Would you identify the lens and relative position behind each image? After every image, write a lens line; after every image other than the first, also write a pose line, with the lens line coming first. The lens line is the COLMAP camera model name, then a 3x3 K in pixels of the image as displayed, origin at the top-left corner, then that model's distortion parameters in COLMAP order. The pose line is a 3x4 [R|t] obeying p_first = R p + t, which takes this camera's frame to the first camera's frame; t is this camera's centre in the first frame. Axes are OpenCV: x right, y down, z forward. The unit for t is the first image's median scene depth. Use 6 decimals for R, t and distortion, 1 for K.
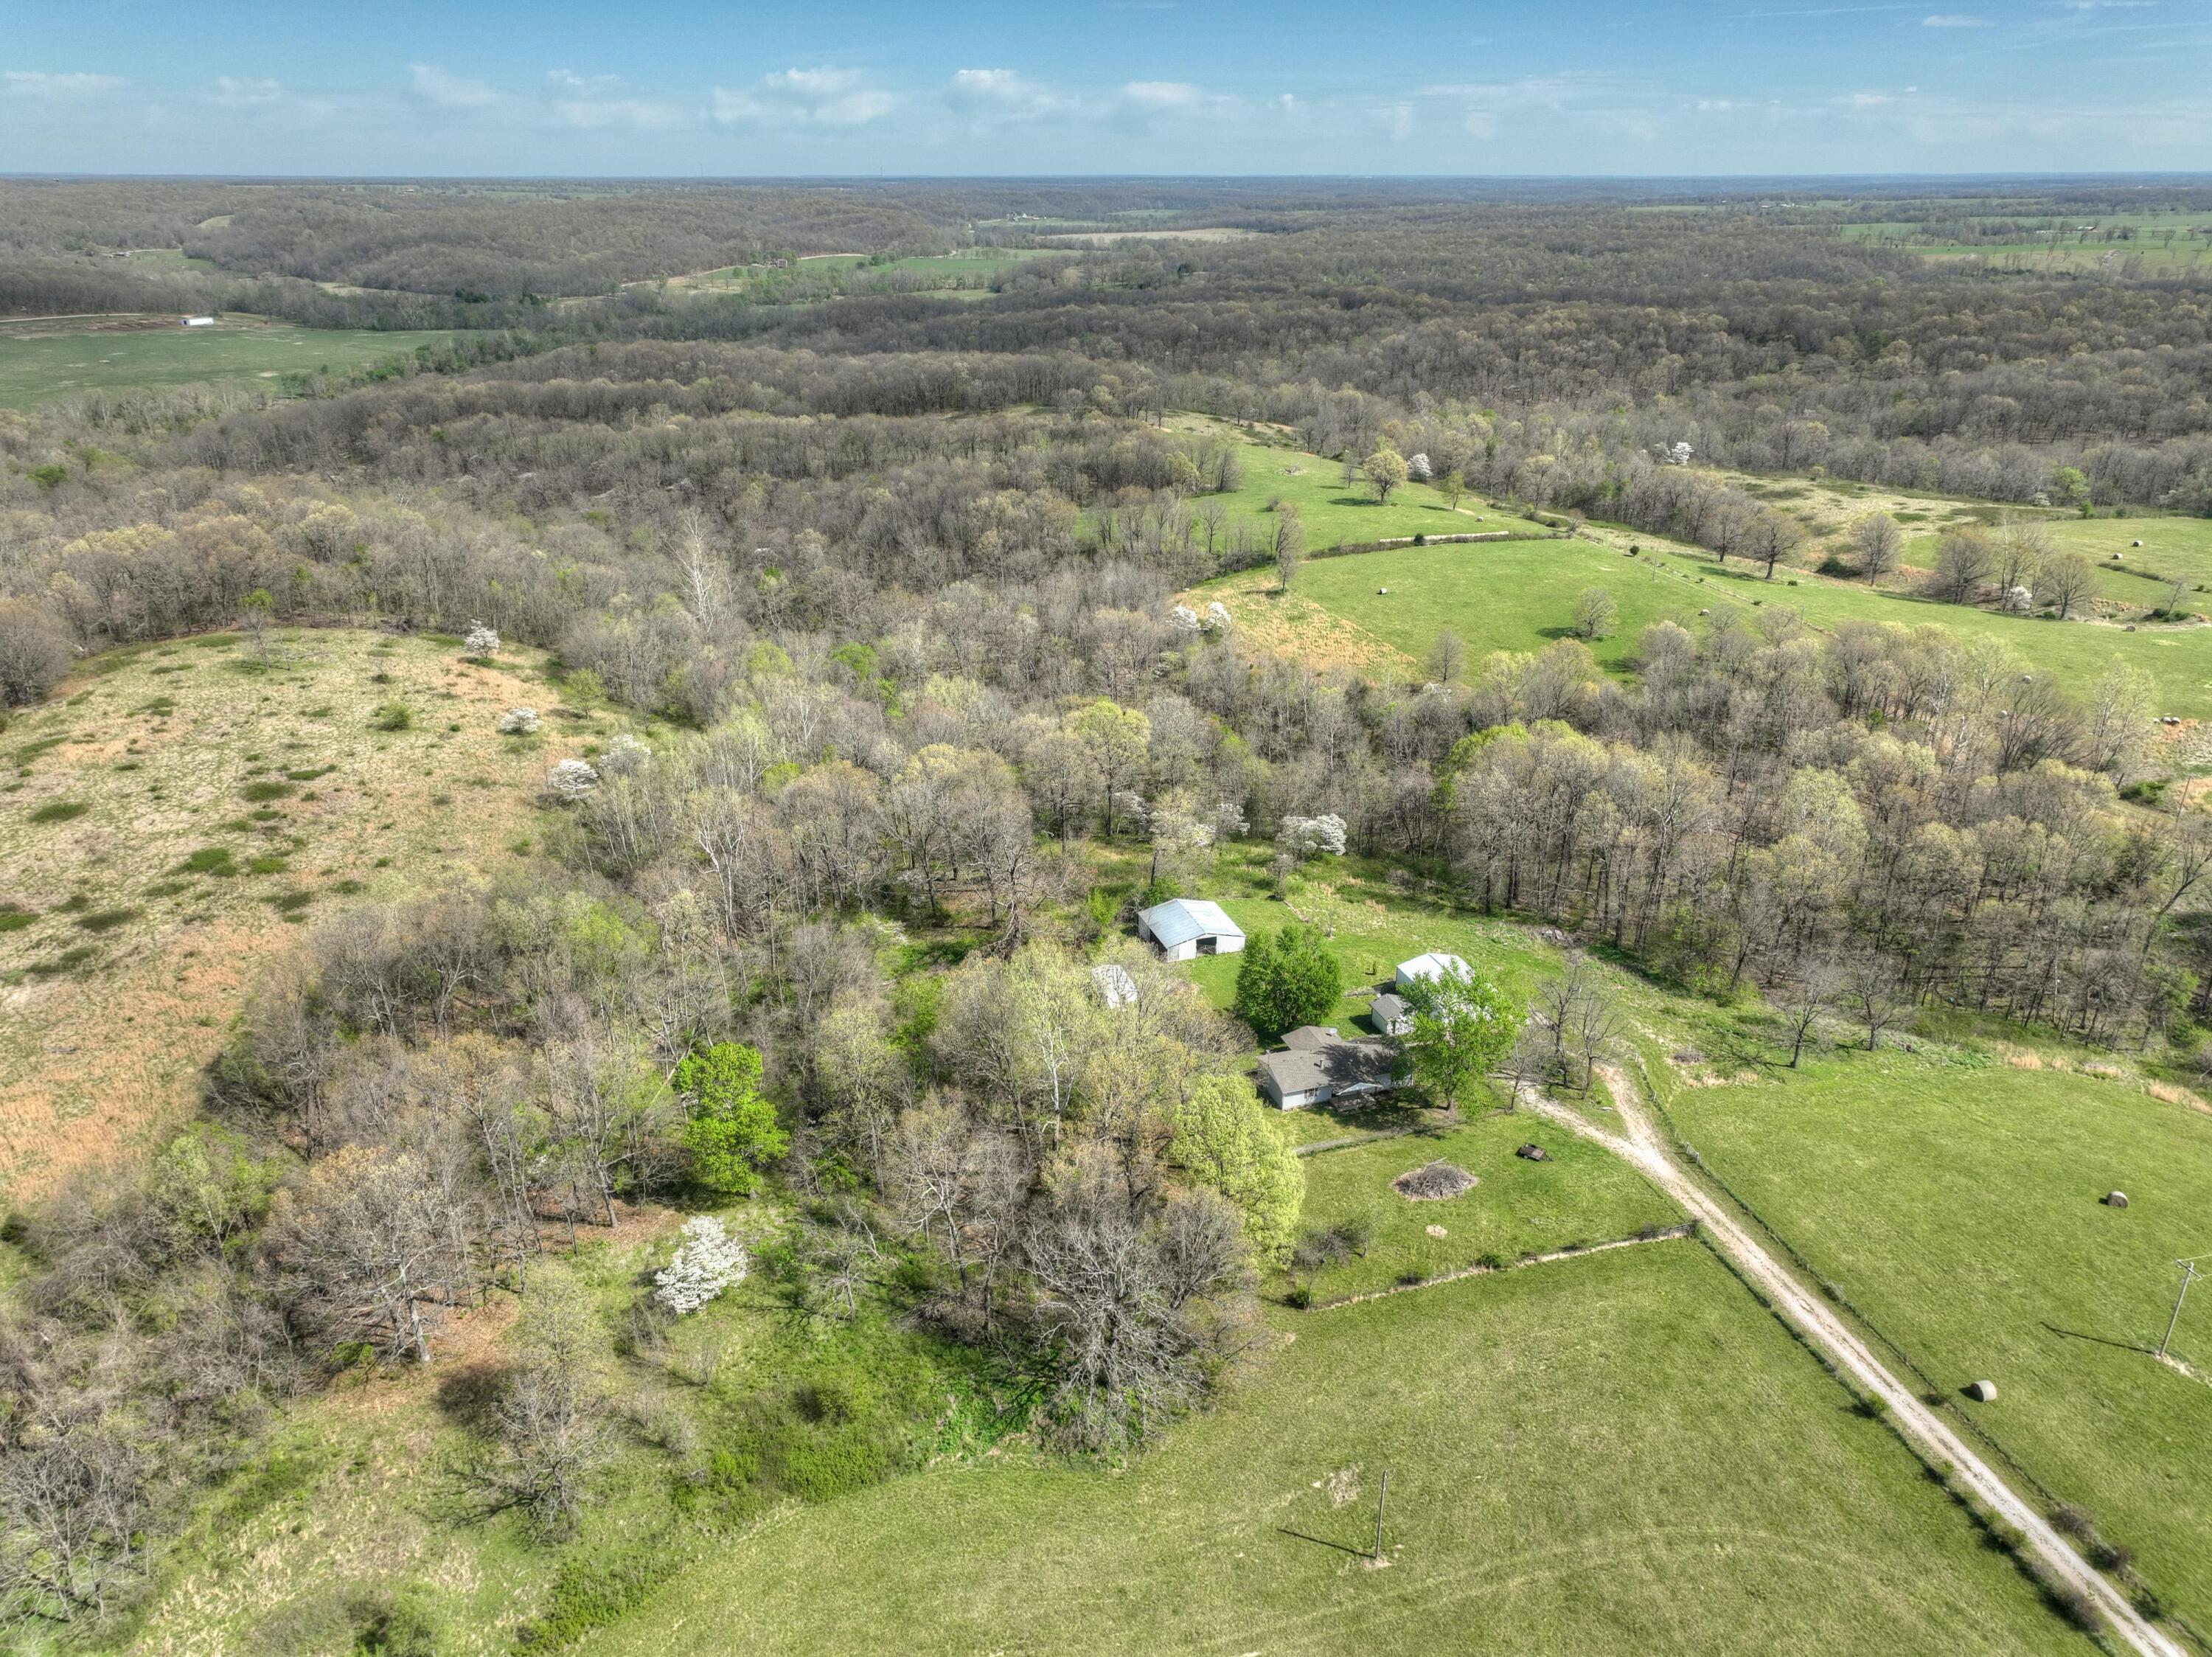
lens RADIAL K [[1557.6, 0, 1103.1], [0, 1557.6, 819.5], [0, 0, 1]] dist [-0.007927, 0.022986]
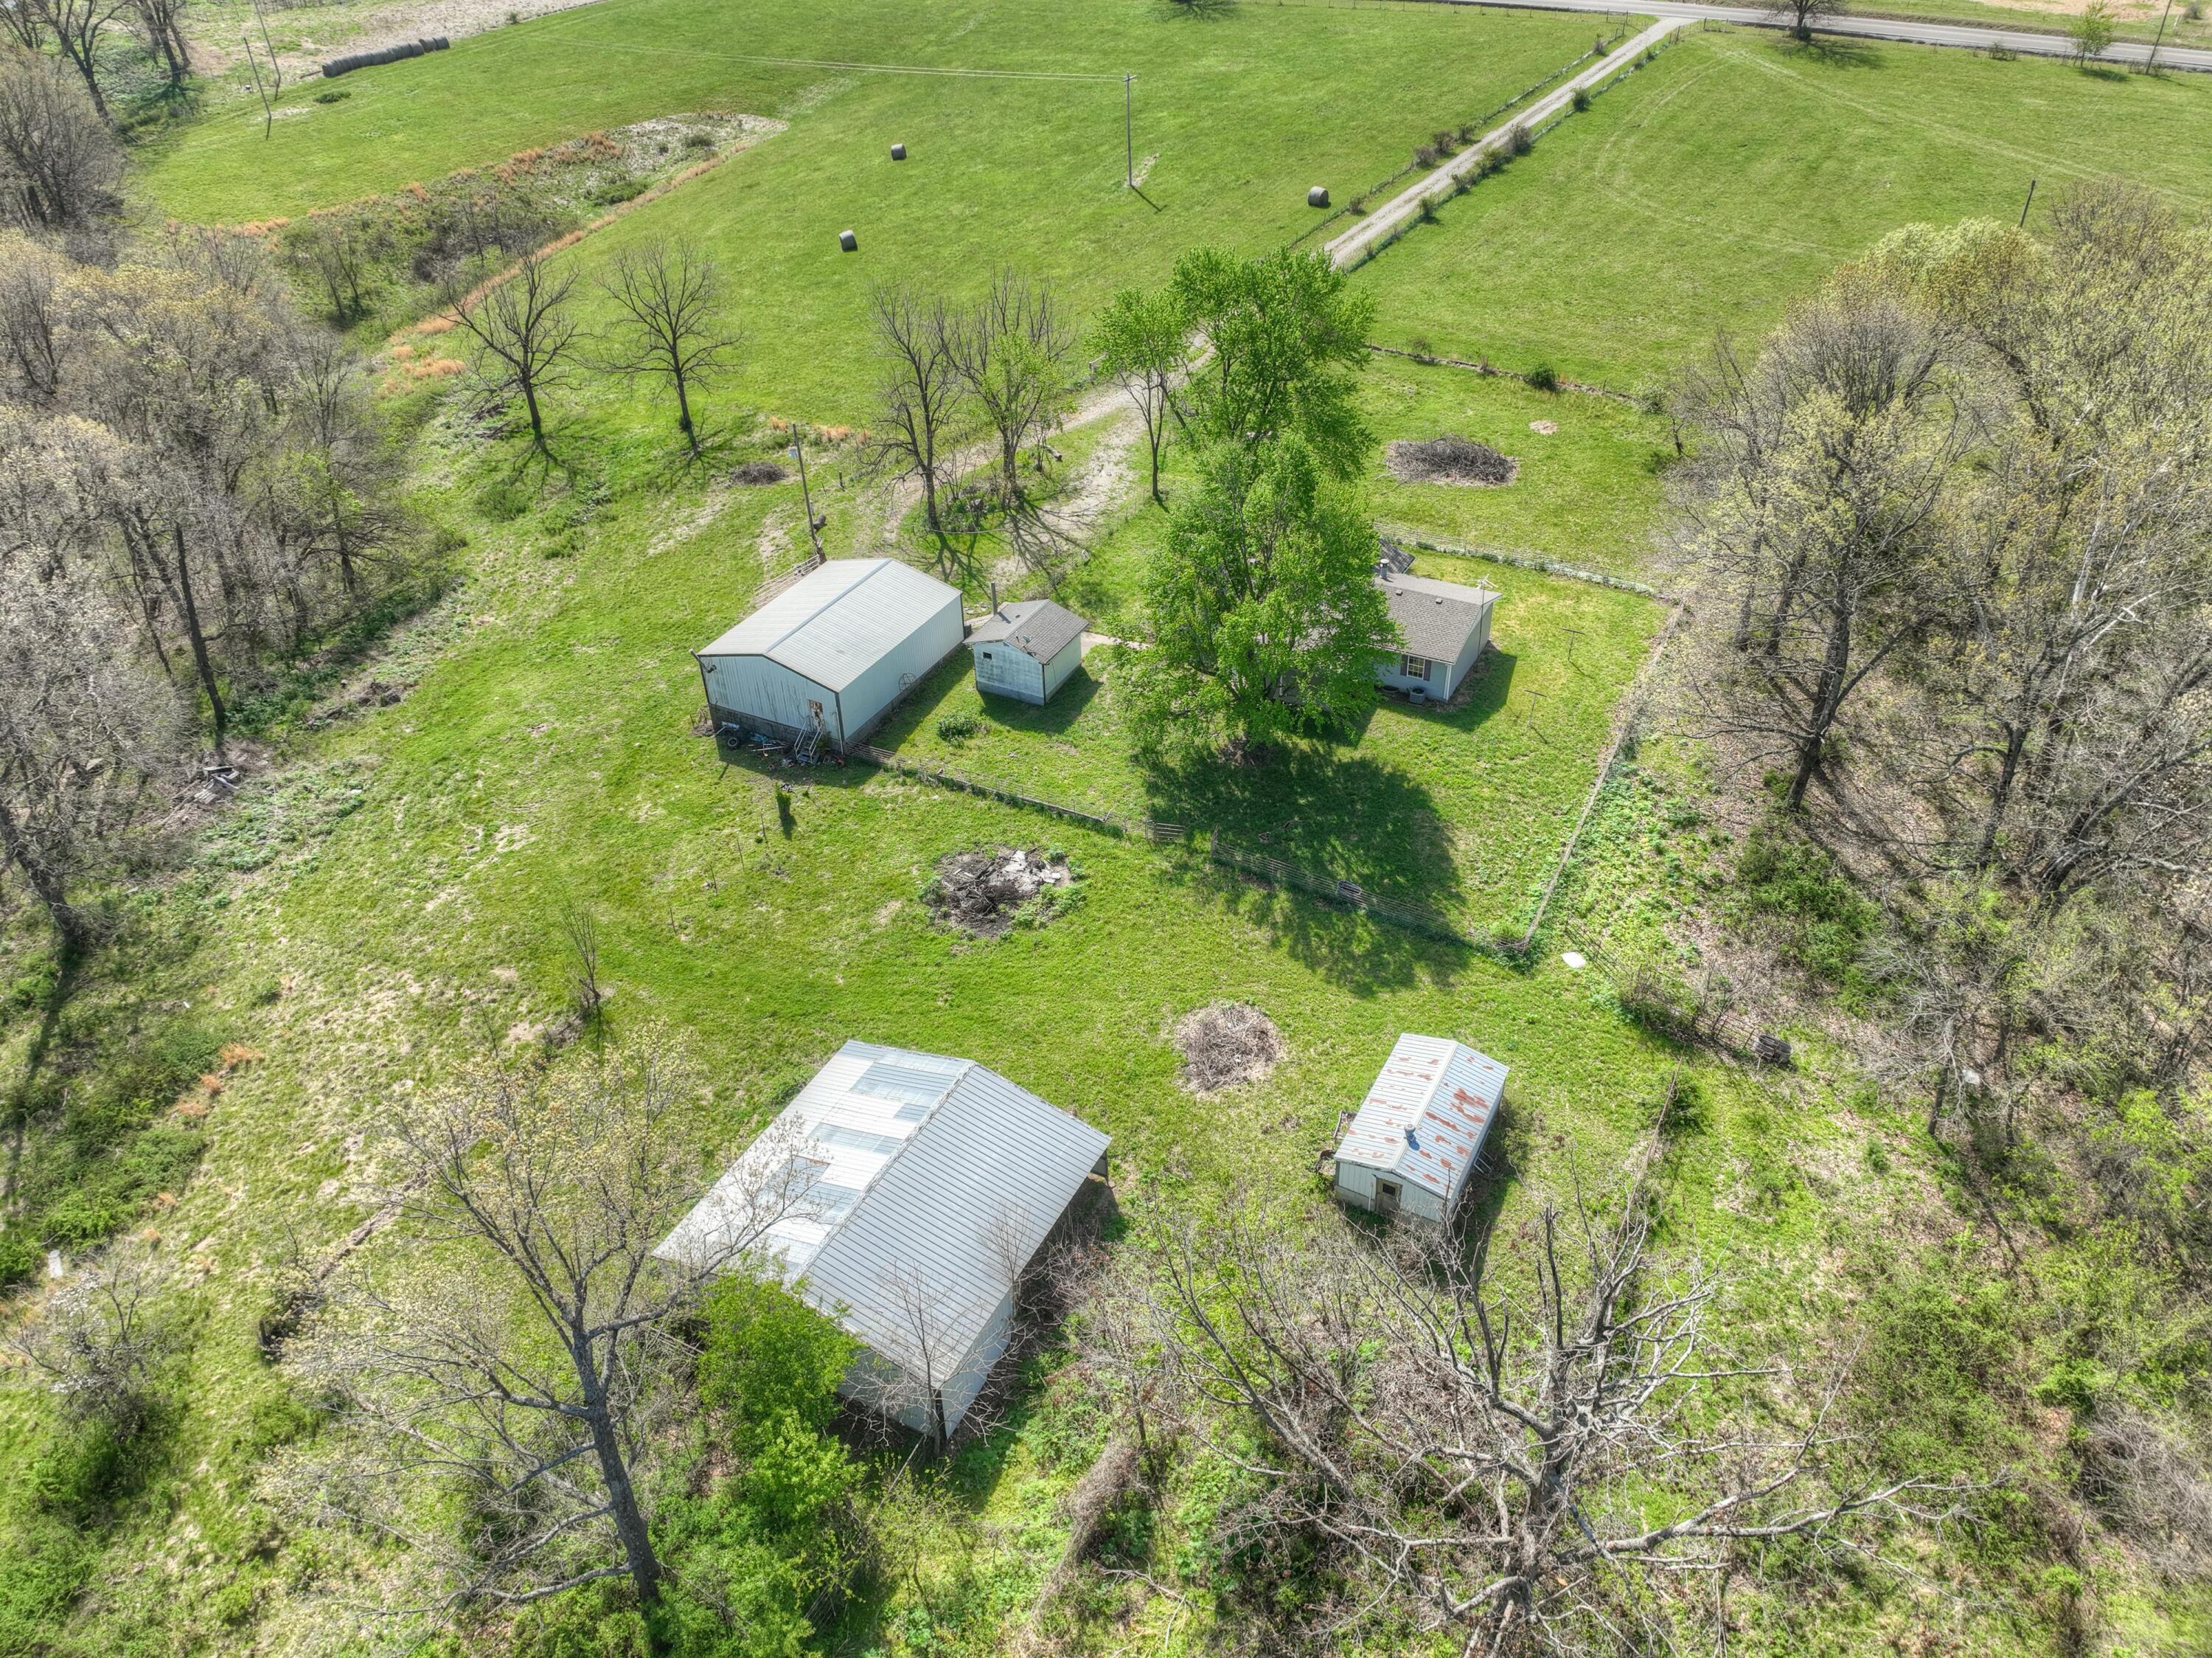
lens RADIAL K [[1541.2, 0, 1101.2], [0, 1541.2, 825.6], [0, 0, 1]] dist [-0.004491, 0.023449]
pose [[-0.685014, -0.433092, 0.585821, -0.073856], [0.298282, 0.566897, 0.767890, -0.126850], [-0.664668, 0.700756, -0.259149, 0.843027]]
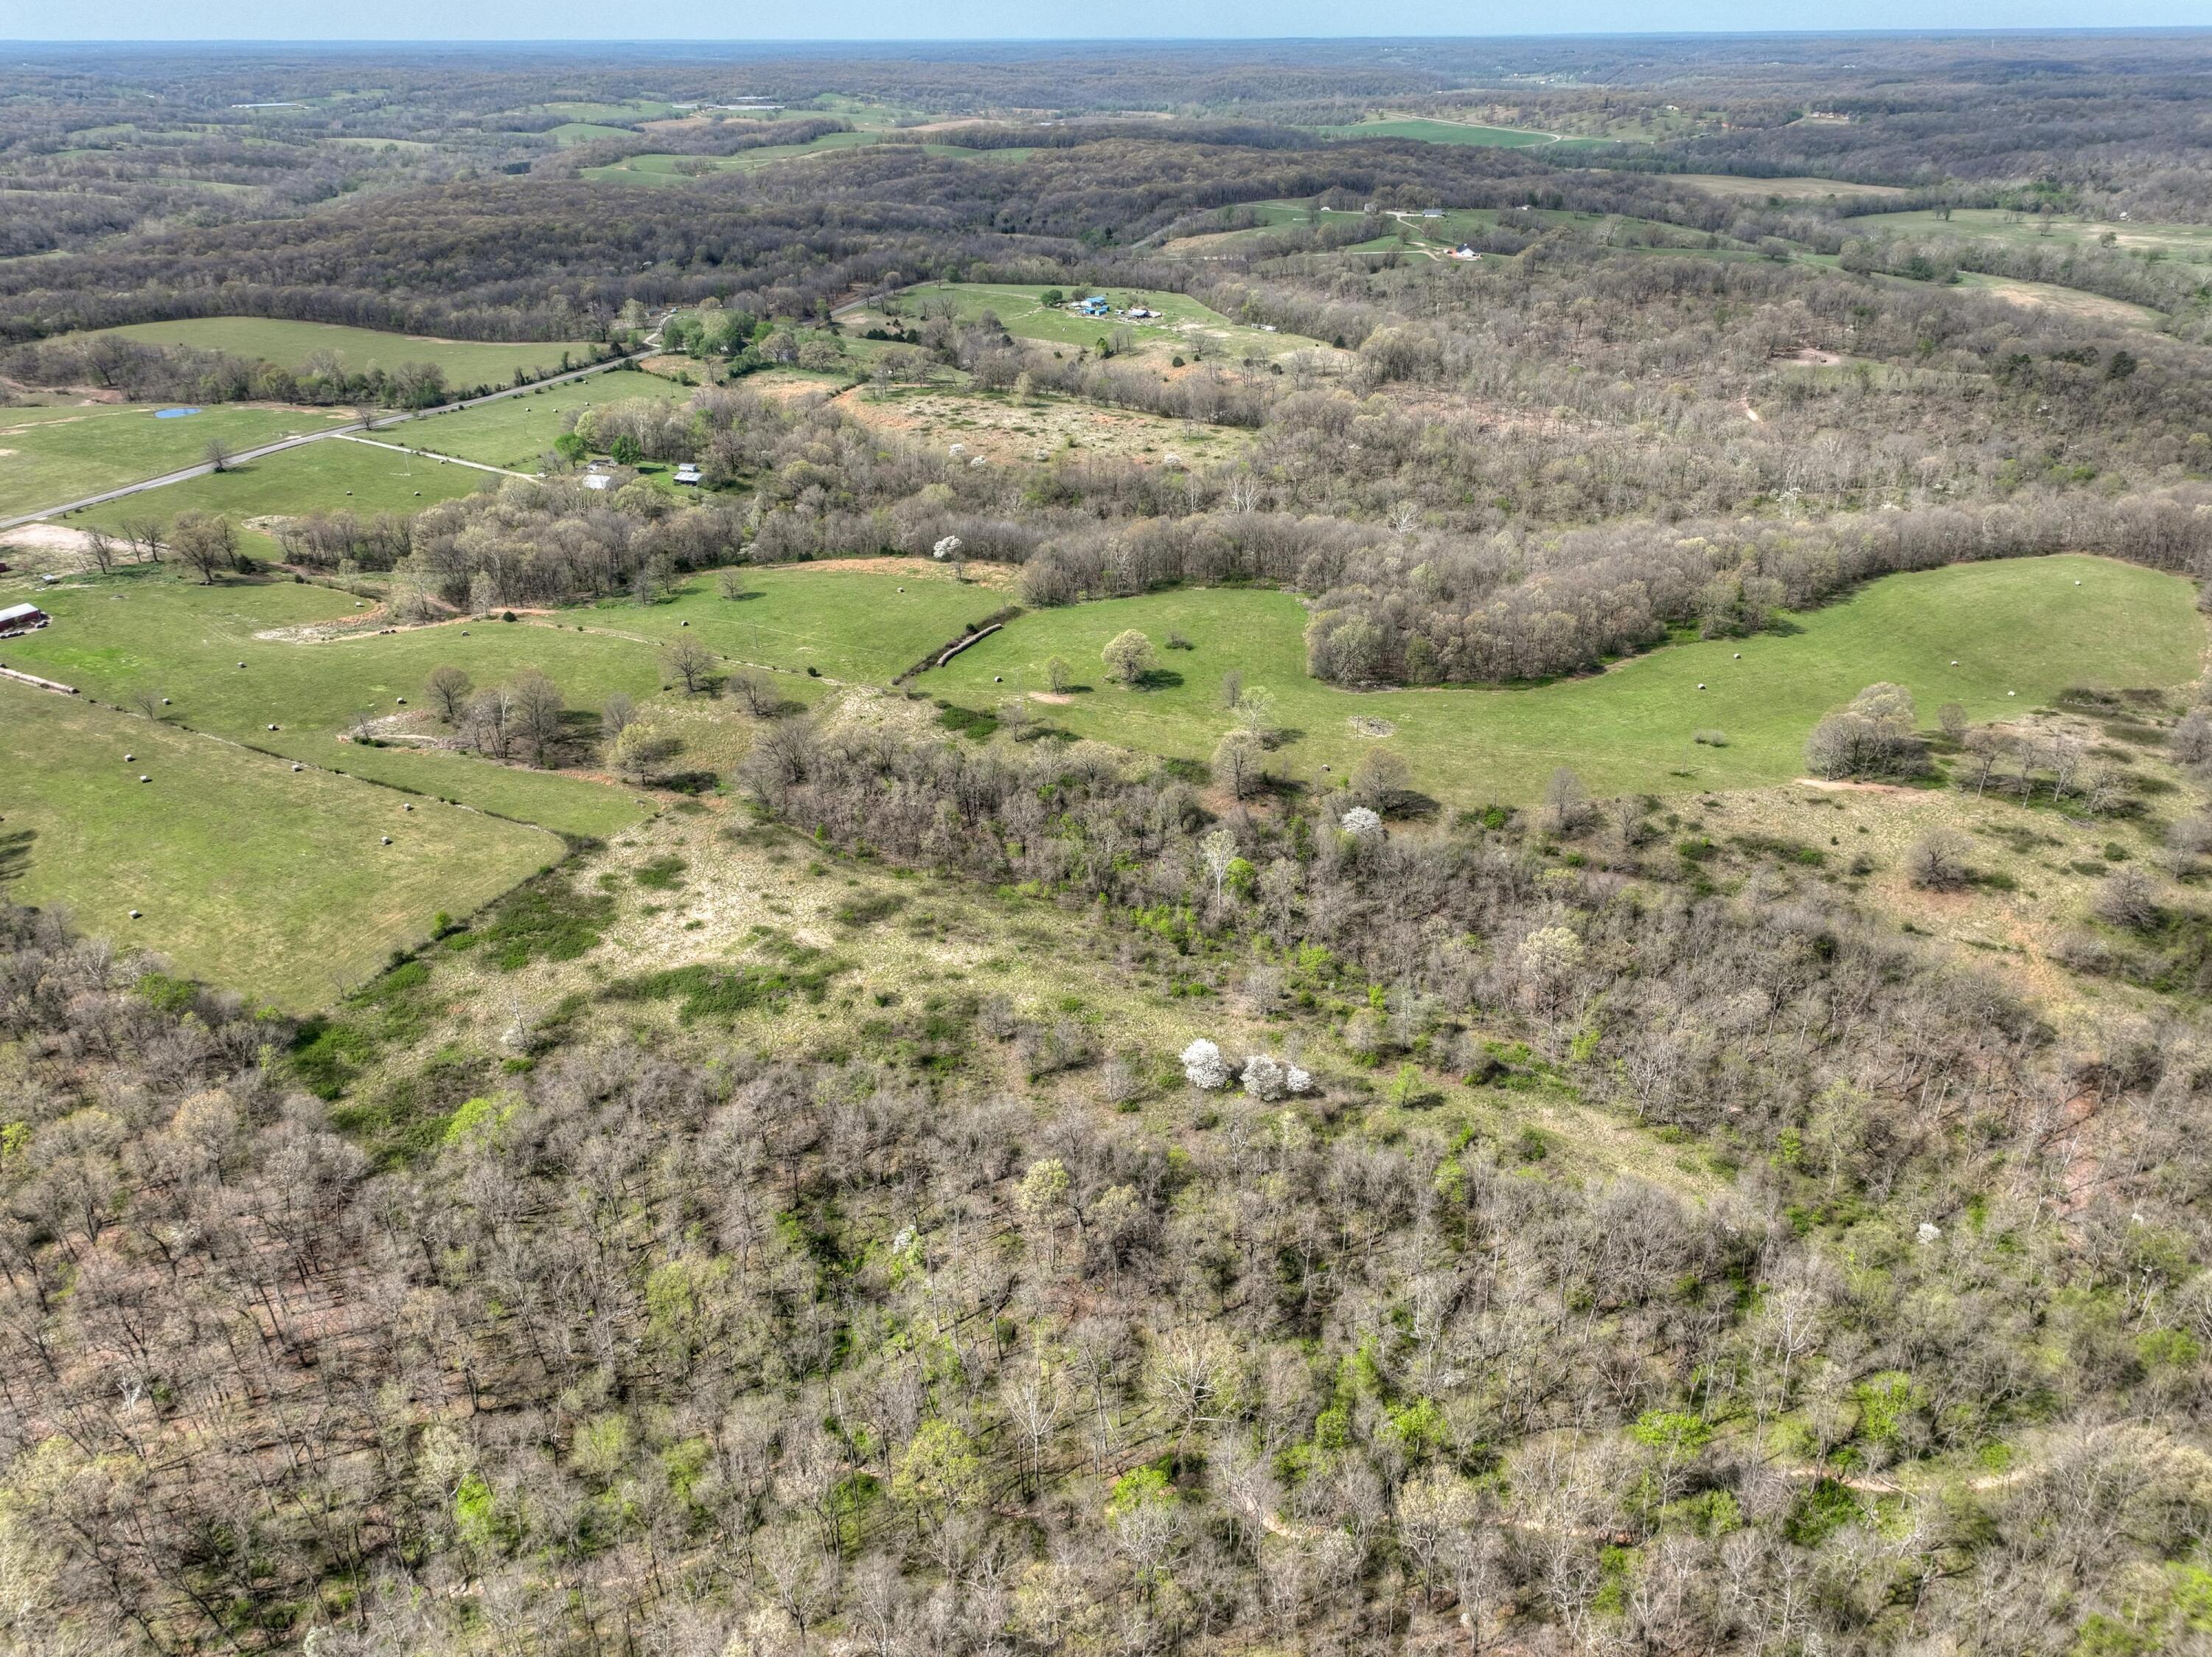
lens RADIAL K [[1557.6, 0, 1103.1], [0, 1557.6, 819.5], [0, 0, 1]] dist [-0.007927, 0.022986]
pose [[-0.617649, 0.357152, -0.700680, 1.651614], [-0.299405, 0.717062, 0.629428, -1.375515], [0.727232, 0.598553, -0.335960, 2.563915]]
